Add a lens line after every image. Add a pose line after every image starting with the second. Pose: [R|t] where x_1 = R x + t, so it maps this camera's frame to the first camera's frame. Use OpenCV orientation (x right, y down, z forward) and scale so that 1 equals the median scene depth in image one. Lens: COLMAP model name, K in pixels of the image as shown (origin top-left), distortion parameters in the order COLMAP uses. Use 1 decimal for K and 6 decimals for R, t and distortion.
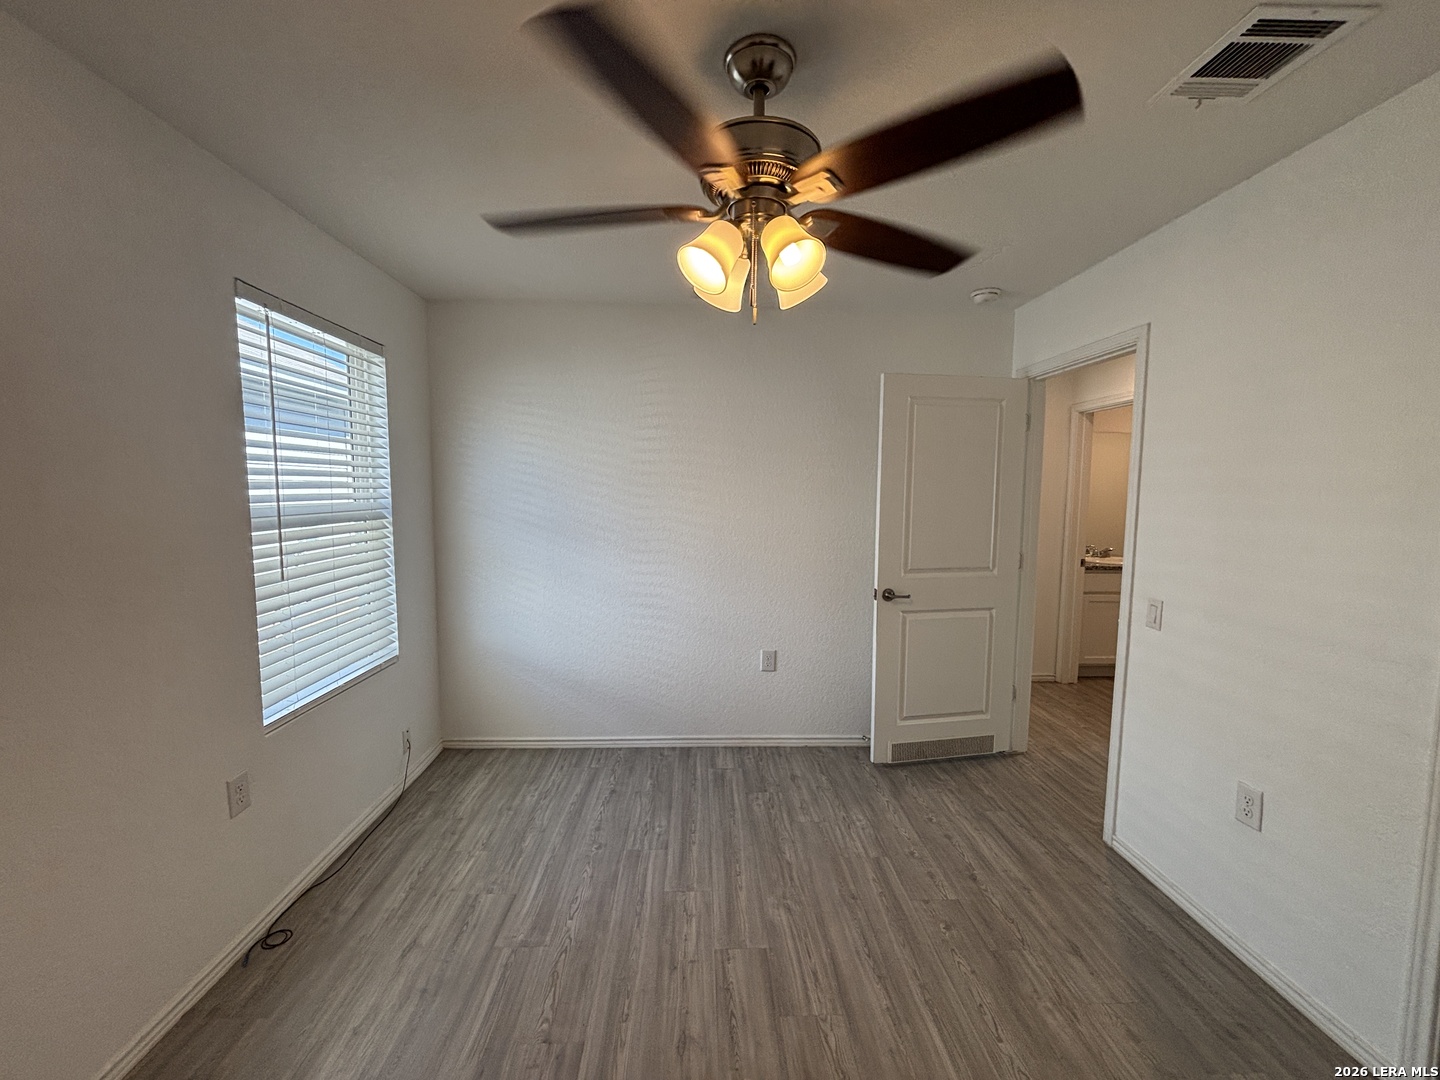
lens RADIAL K [[588.8, 0, 721.5], [0, 588.8, 537.1], [0, 0, 1]] dist [-0.000462, 0.002304]
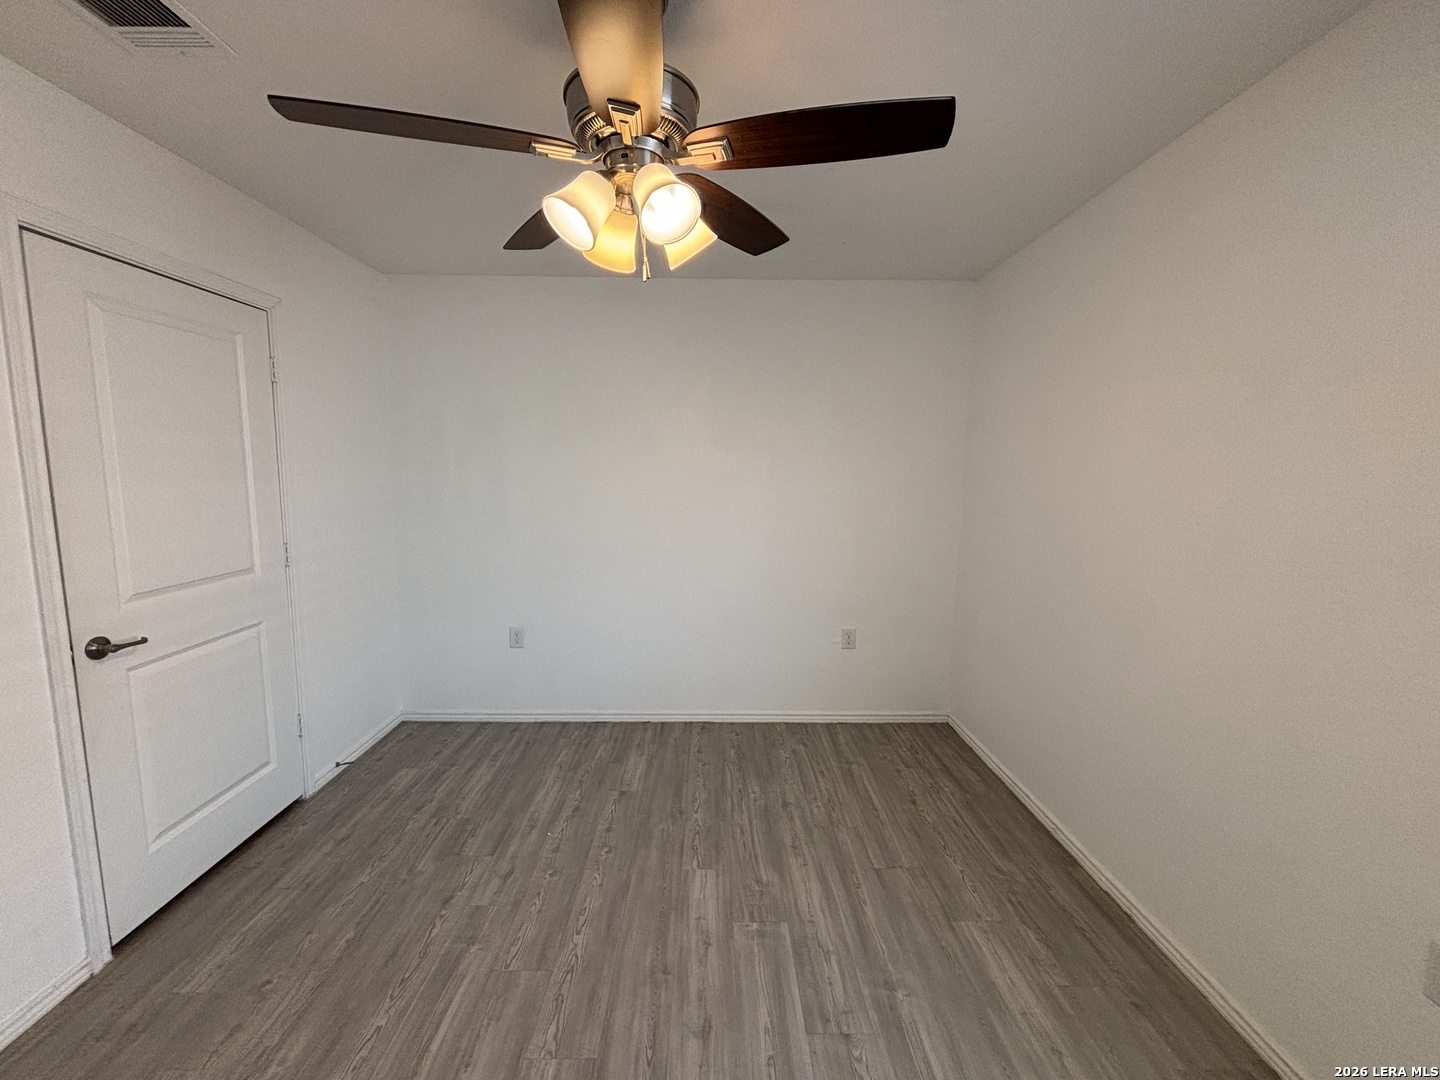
lens RADIAL K [[588.8, 0, 718.4], [0, 588.8, 534.0], [0, 0, 1]] dist [-0.000462, 0.002304]
pose [[-0.999413, -0.018272, 0.028976, -0.067688], [-0.012357, 0.981215, 0.192522, -0.093753], [-0.031950, 0.192051, -0.980865, 1.217255]]
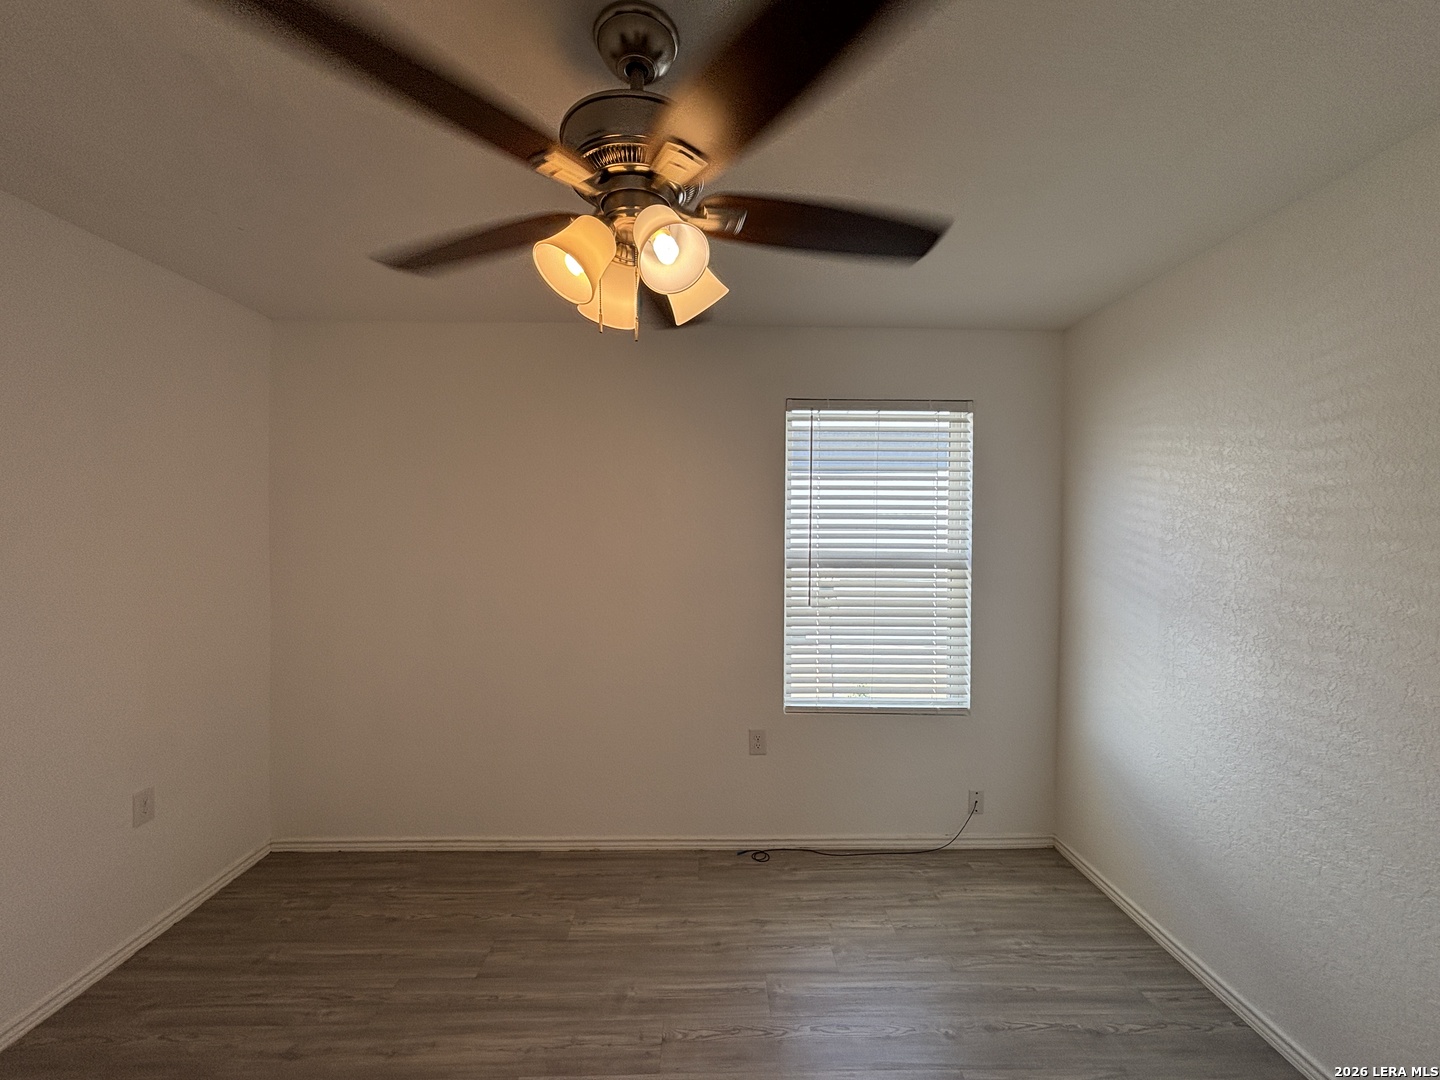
lens RADIAL K [[588.8, 0, 718.8], [0, 588.8, 539.6], [0, 0, 1]] dist [-0.000462, 0.002304]
pose [[-0.020766, 0.004993, -0.999772, 0.535812], [-0.089613, 0.995953, 0.006835, -0.060782], [0.995760, 0.089735, -0.020235, 0.704162]]
